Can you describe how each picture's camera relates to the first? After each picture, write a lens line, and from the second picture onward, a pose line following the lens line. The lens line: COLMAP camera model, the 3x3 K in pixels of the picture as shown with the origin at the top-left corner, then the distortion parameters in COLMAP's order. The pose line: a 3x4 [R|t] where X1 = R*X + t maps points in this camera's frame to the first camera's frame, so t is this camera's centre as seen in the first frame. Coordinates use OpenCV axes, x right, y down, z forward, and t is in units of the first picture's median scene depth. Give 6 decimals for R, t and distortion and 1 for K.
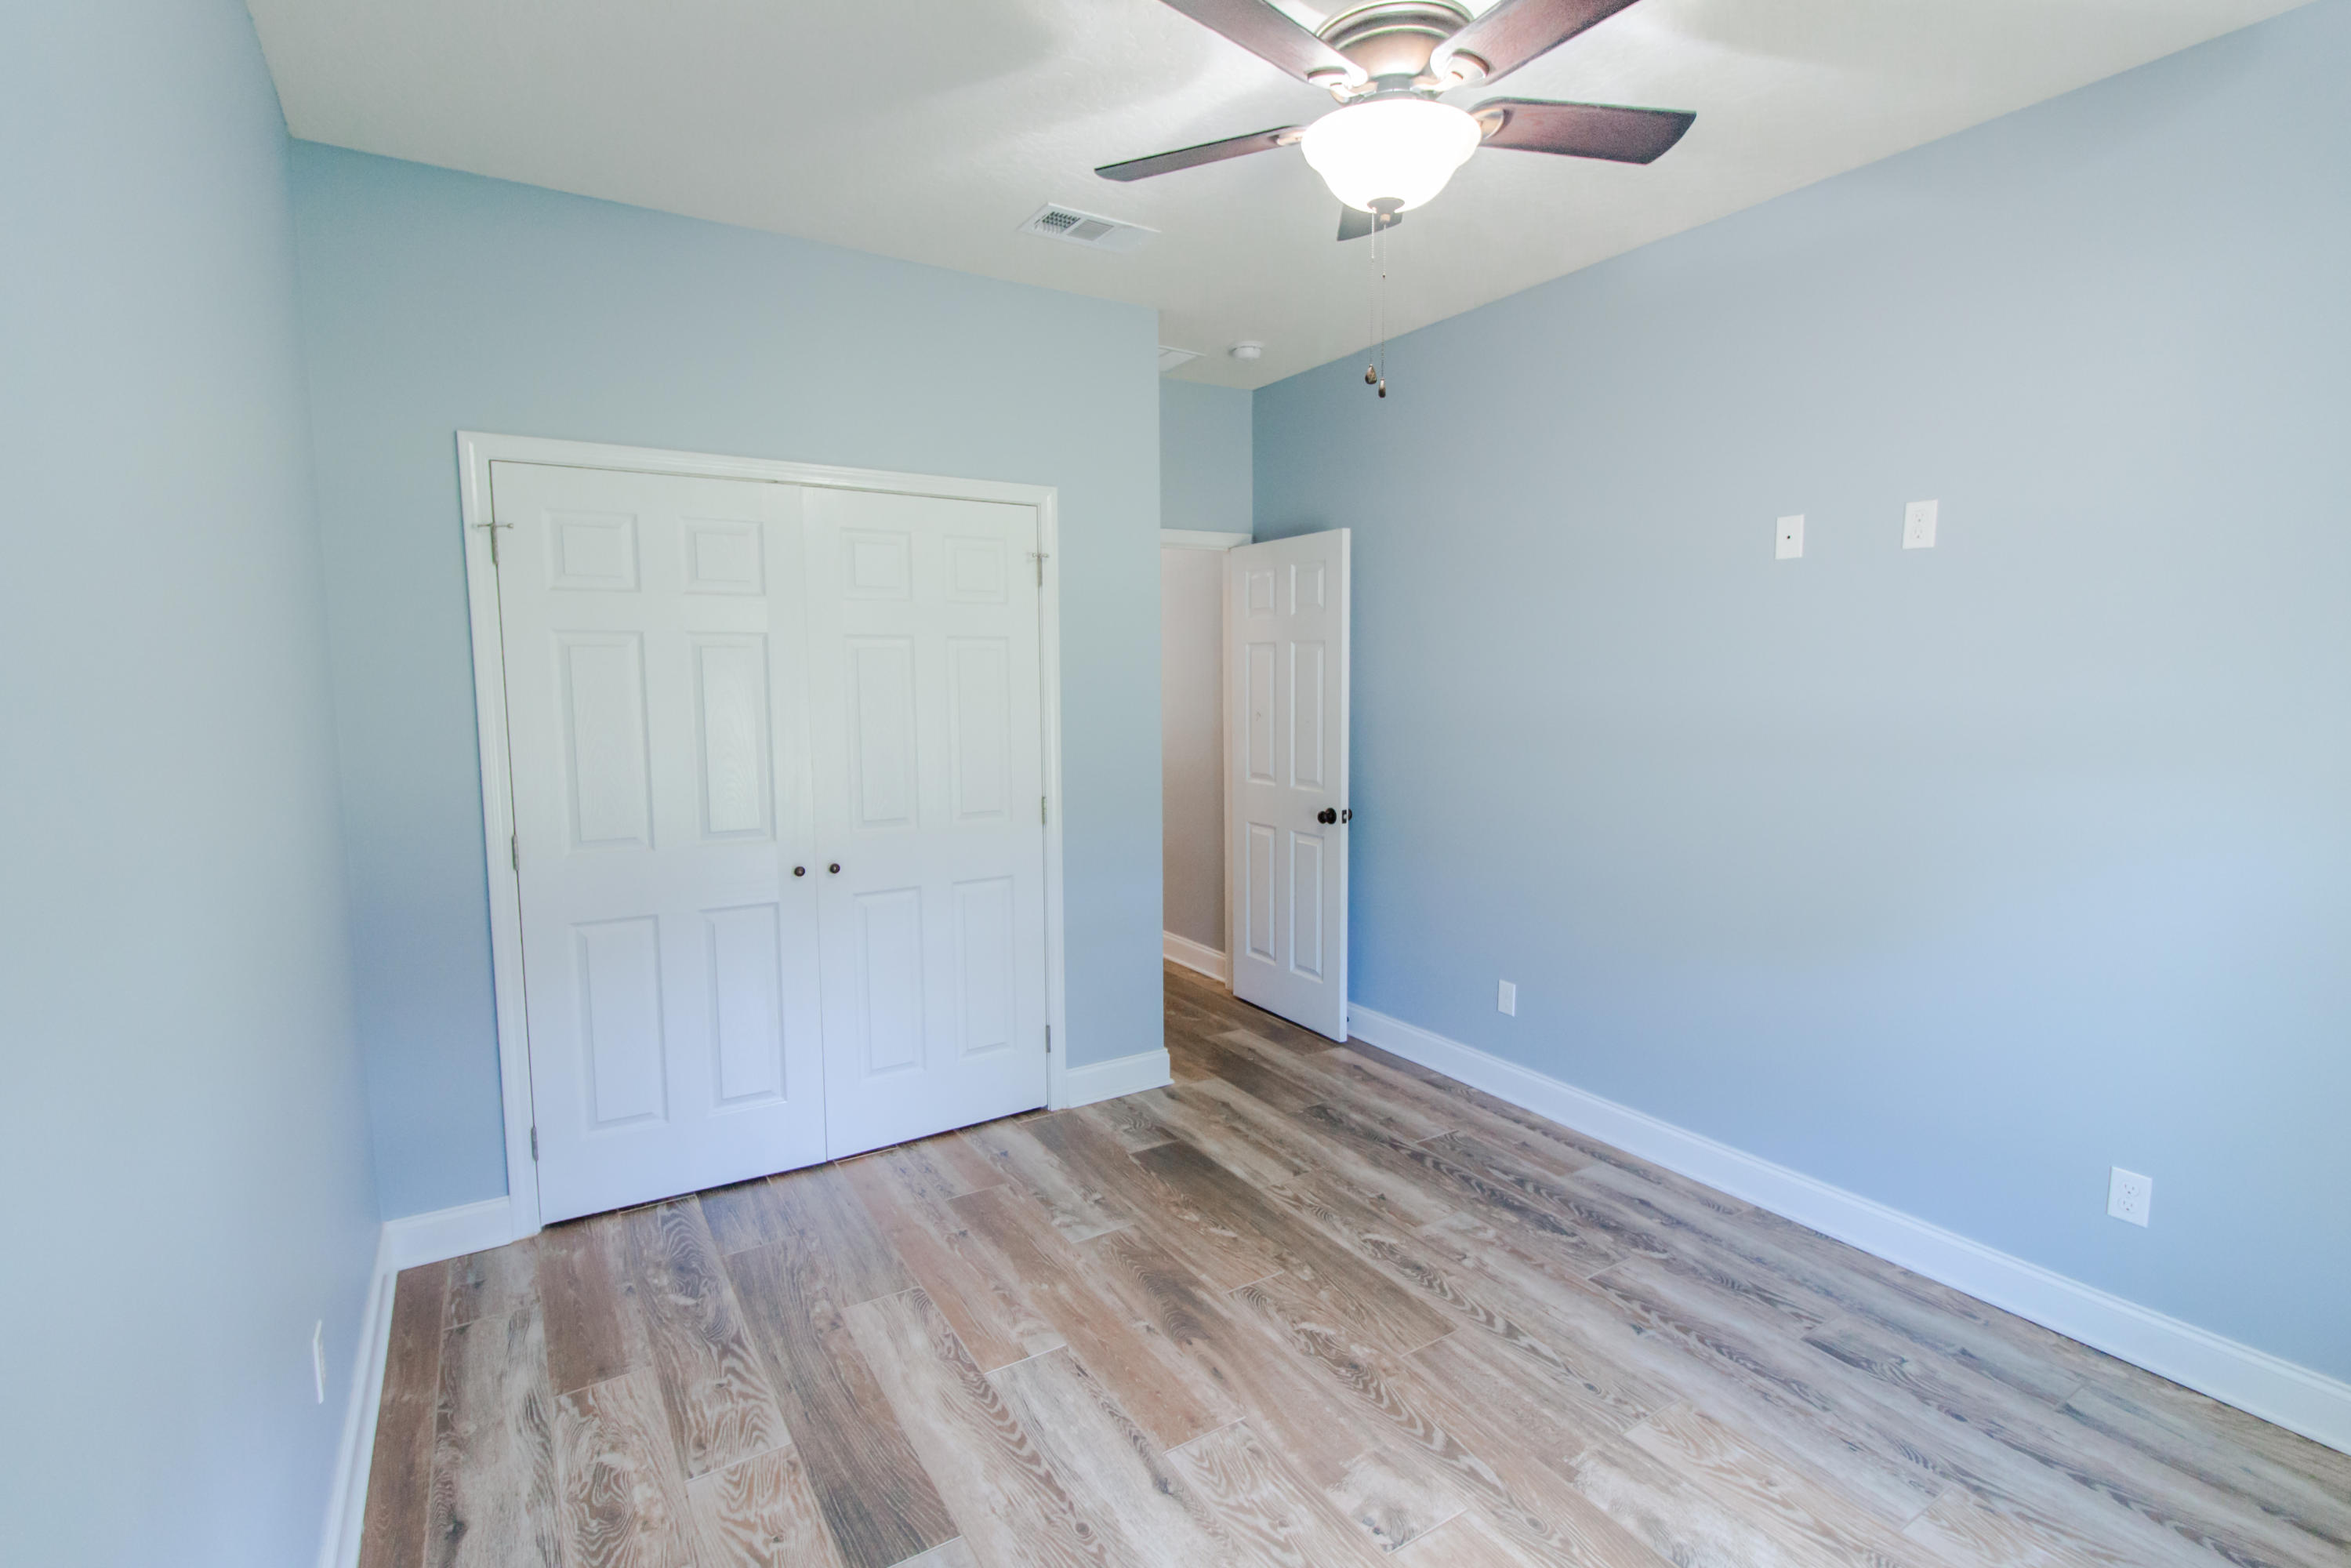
lens RADIAL K [[1082.6, 0, 1194.5], [0, 1082.6, 794.5], [0, 0, 1]] dist [-0.005587, -0.003833]
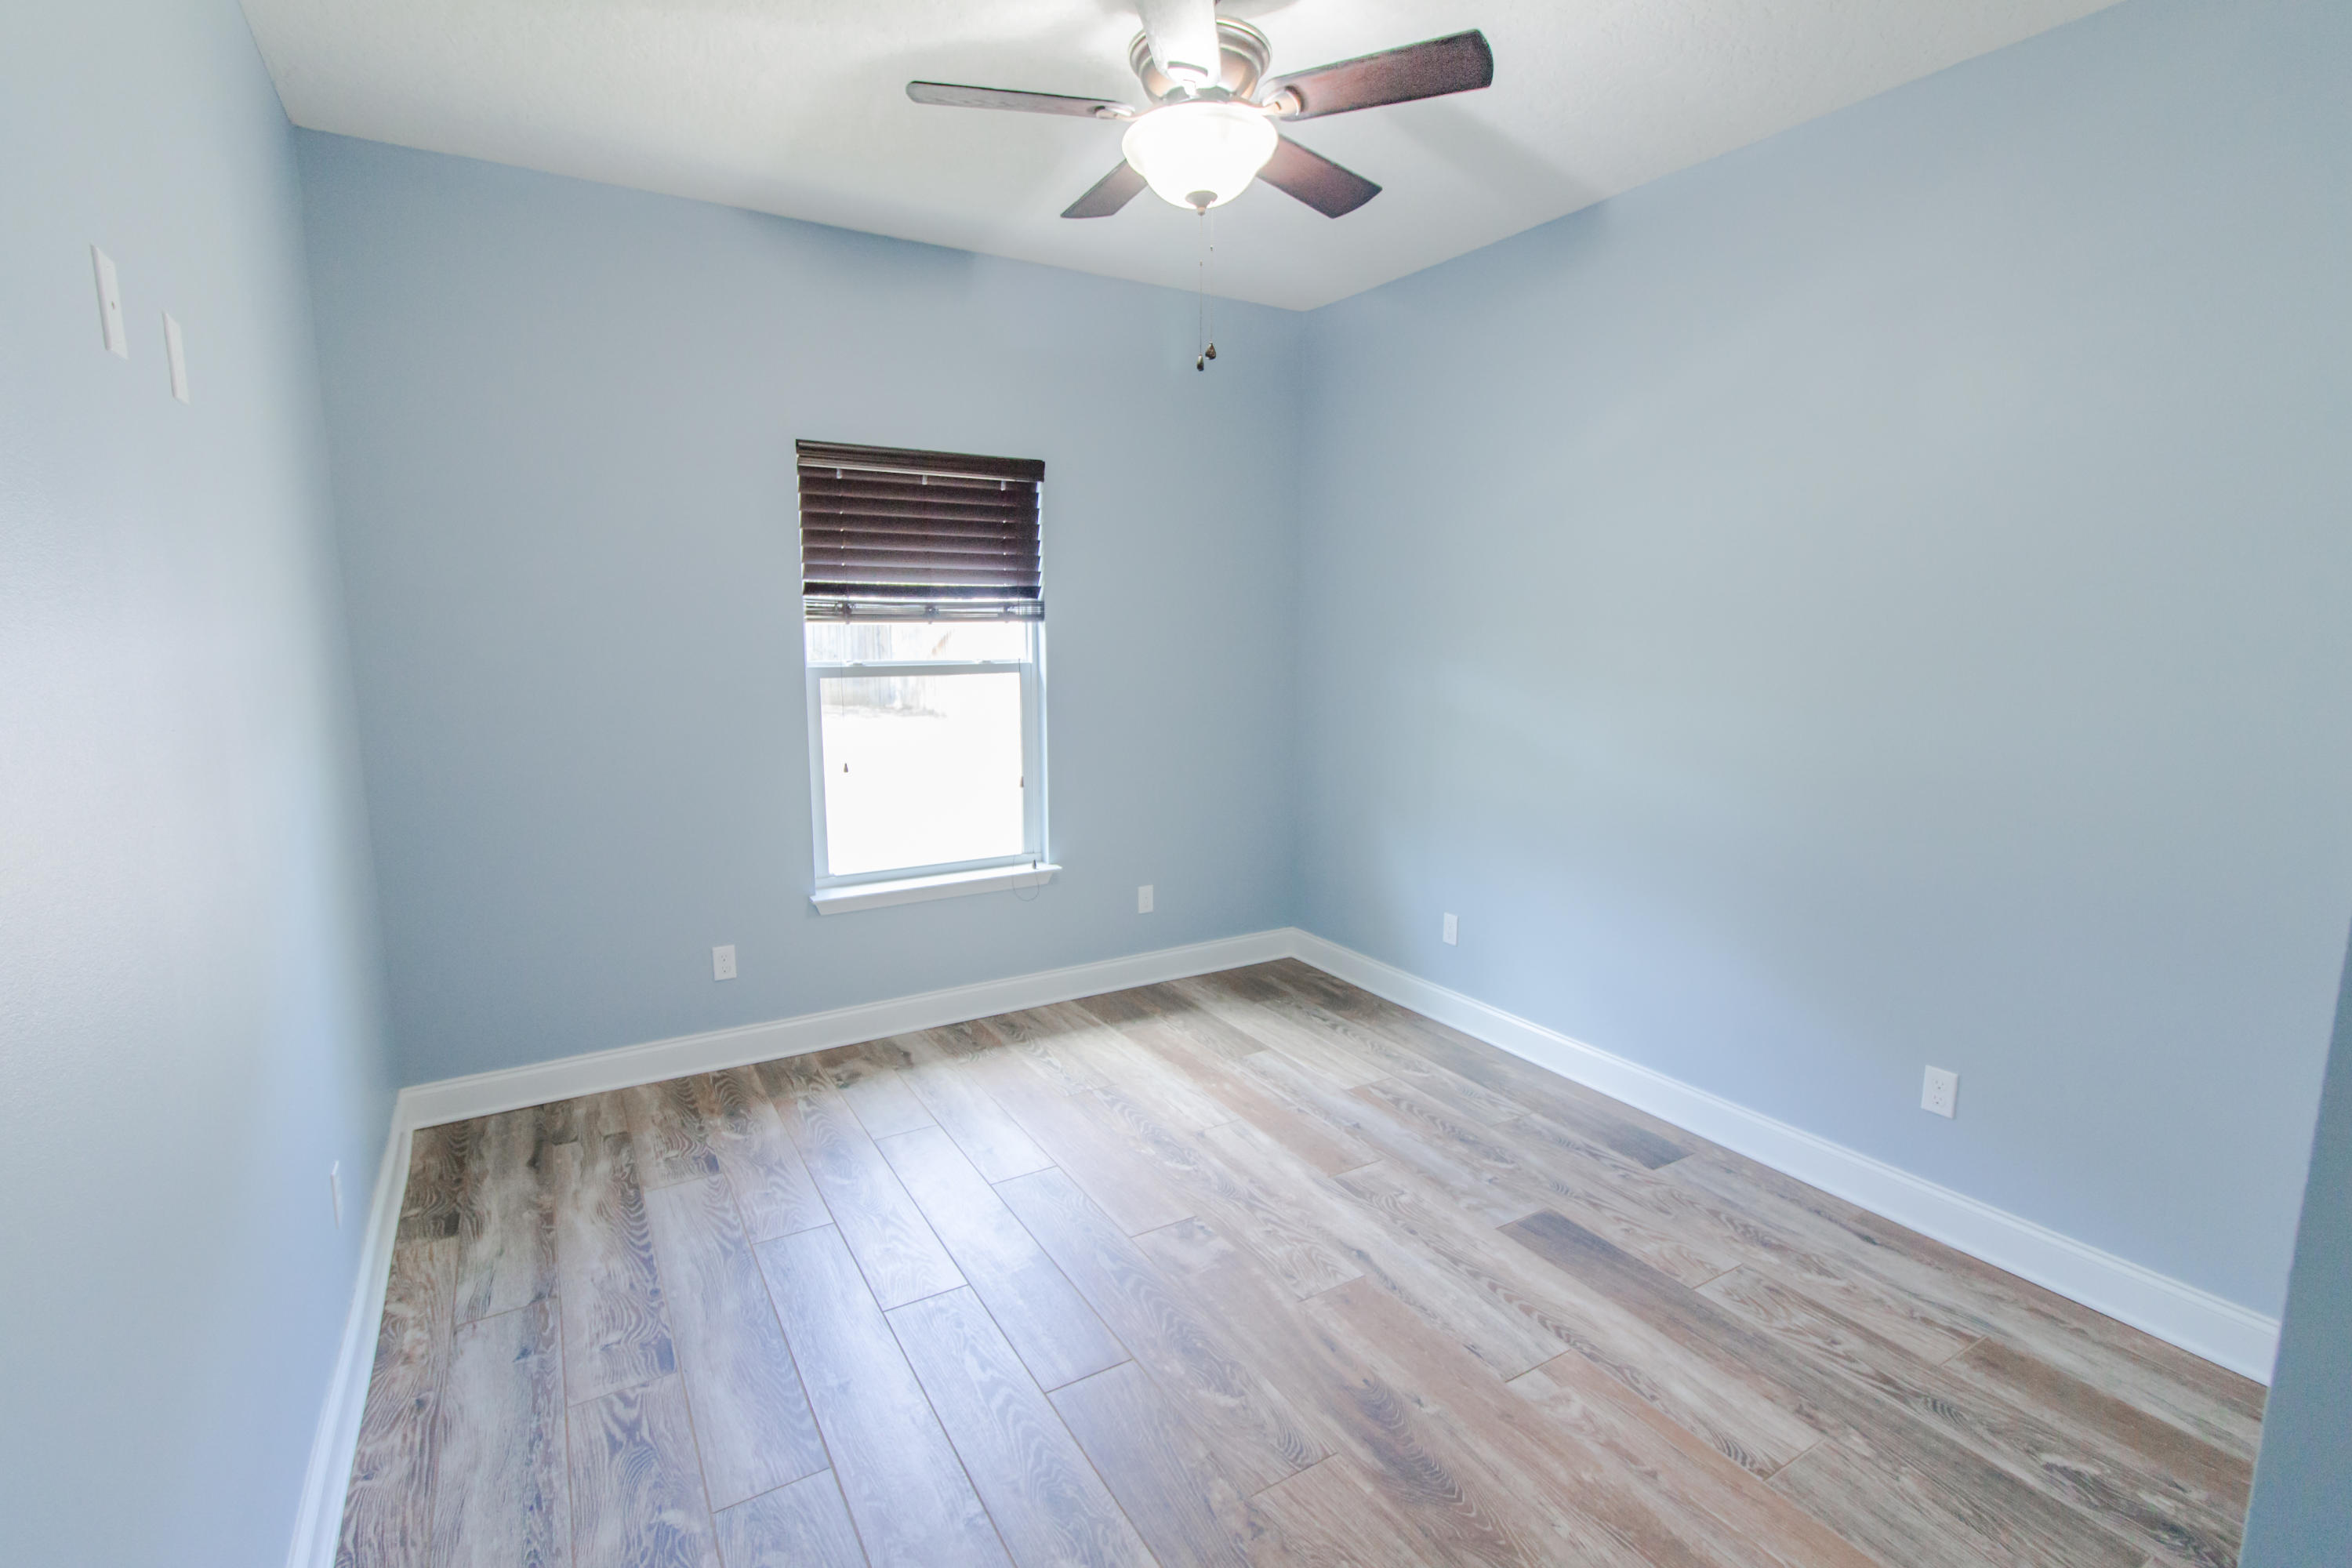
lens RADIAL K [[1083.0, 0, 1187.9], [0, 1083.0, 786.9], [0, 0, 1]] dist [-0.005587, -0.003833]
pose [[-0.999667, 0.000689, 0.025797, 0.126015], [0.007414, 0.965170, 0.261519, -0.204137], [-0.024718, 0.261623, -0.964854, 1.853788]]
